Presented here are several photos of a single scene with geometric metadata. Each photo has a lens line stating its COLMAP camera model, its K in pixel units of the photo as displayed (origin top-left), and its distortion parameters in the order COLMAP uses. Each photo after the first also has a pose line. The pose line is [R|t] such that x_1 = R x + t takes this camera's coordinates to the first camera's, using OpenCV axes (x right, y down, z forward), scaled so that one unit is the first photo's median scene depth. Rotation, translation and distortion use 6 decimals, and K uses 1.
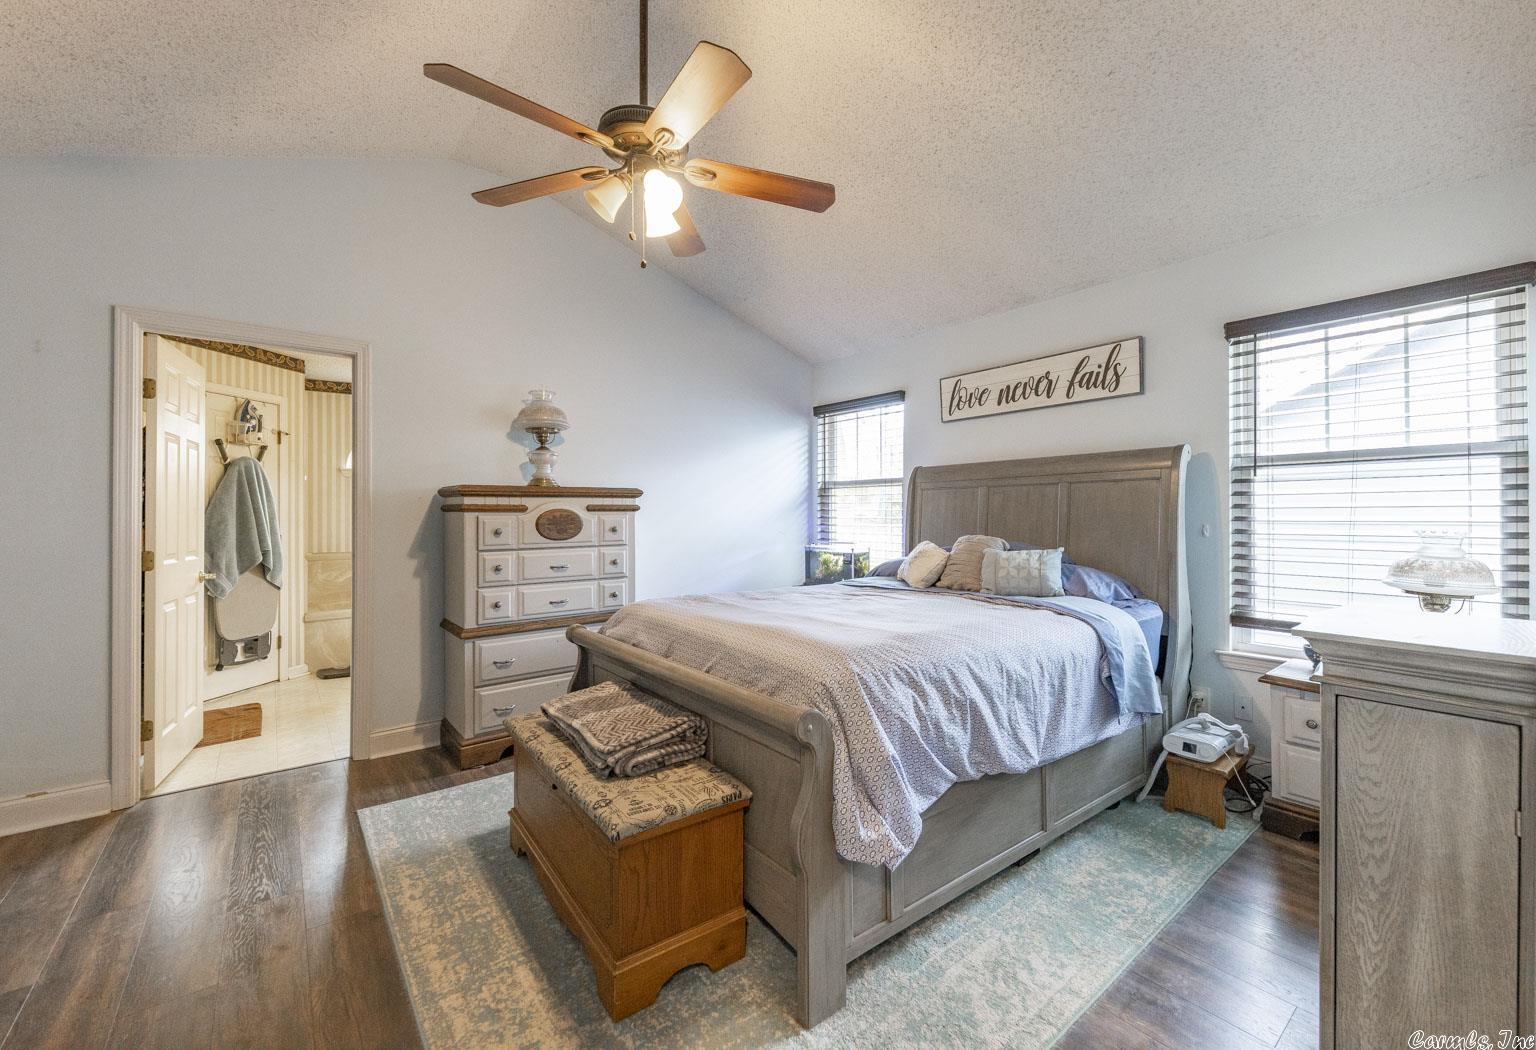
lens RADIAL K [[611.2, 0, 774.0], [0, 611.2, 511.0], [0, 0, 1]] dist [0.003166, 0.000127]
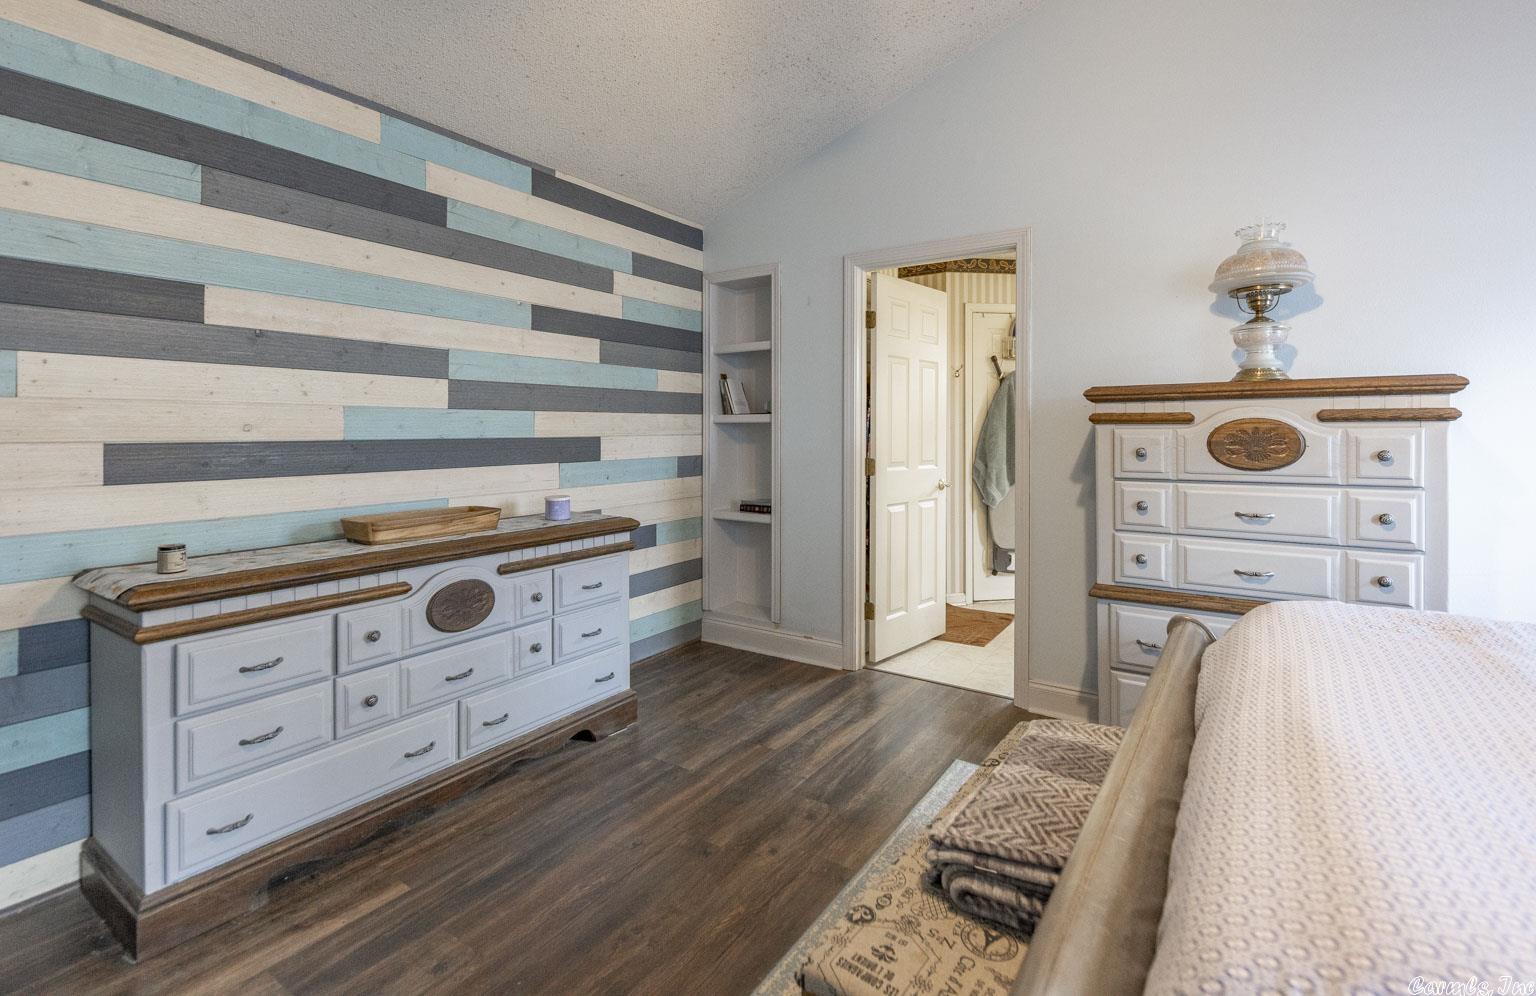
lens RADIAL K [[698.8, 0, 771.2], [0, 698.8, 433.4], [0, 0, 1]] dist [0.017167, -0.012399]
pose [[0.298000, 0.008407, -0.954529, 0.165252], [0.005307, 0.999931, 0.010464, 0.001707], [0.954551, -0.008184, 0.297935, 0.348472]]
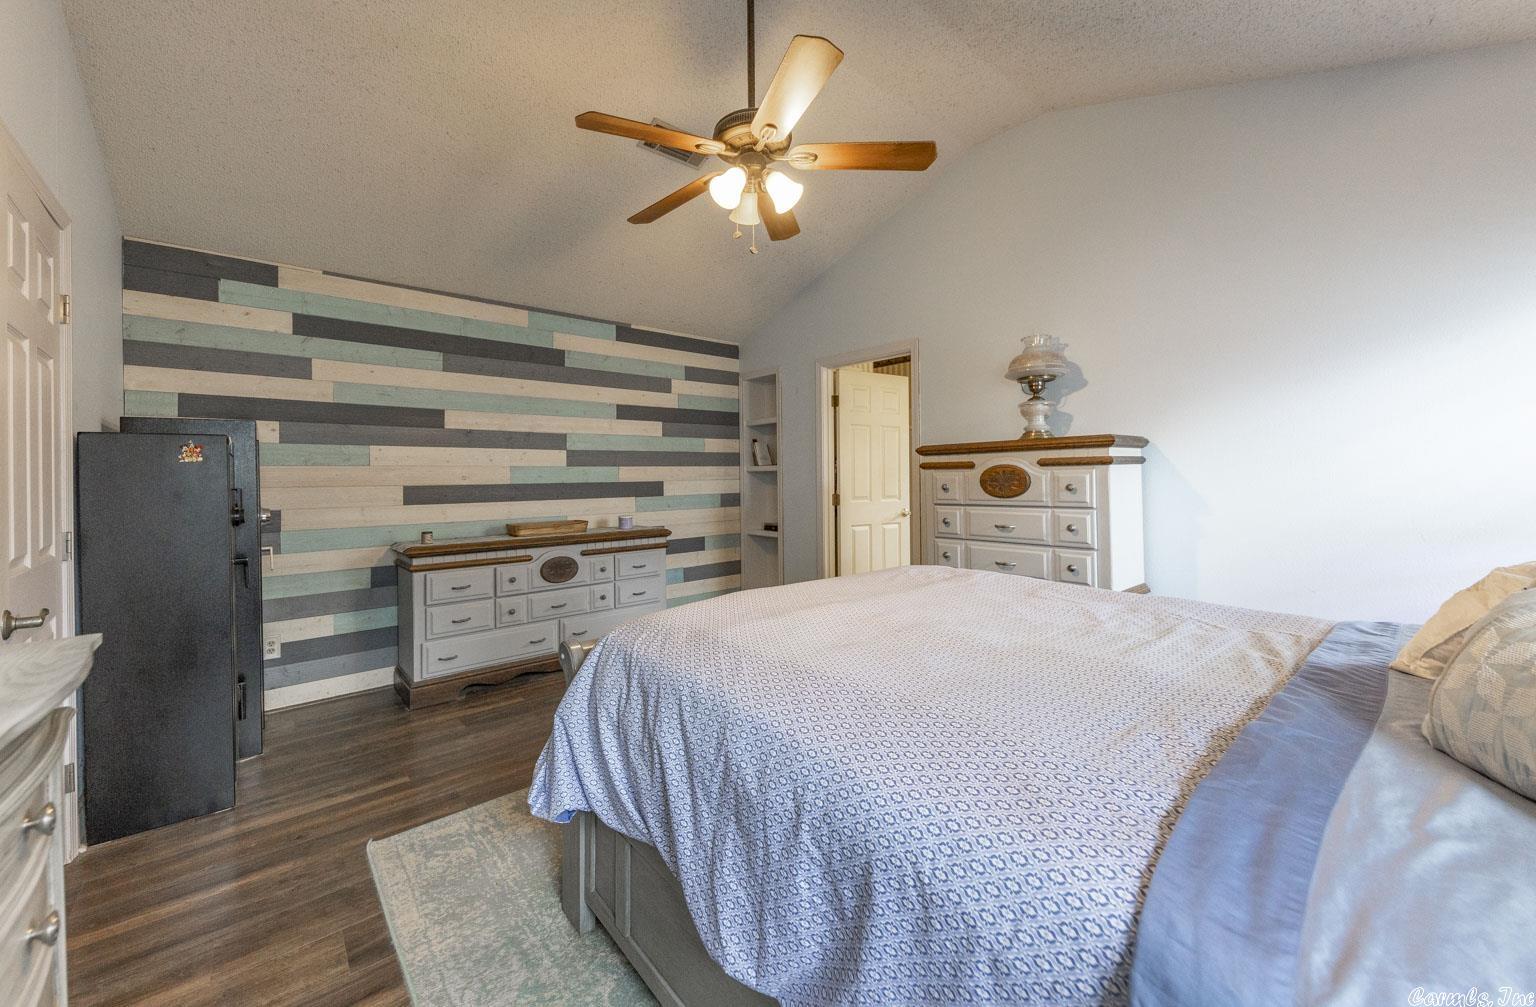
lens RADIAL K [[590.3, 0, 767.5], [0, 590.3, 475.5], [0, 0, 1]] dist [-0.000519, -0.000054]
pose [[0.042924, -0.000096, -0.999078, 0.540524], [0.018695, 0.999825, 0.000707, 0.005905], [0.998903, -0.018709, 0.042919, 0.606350]]
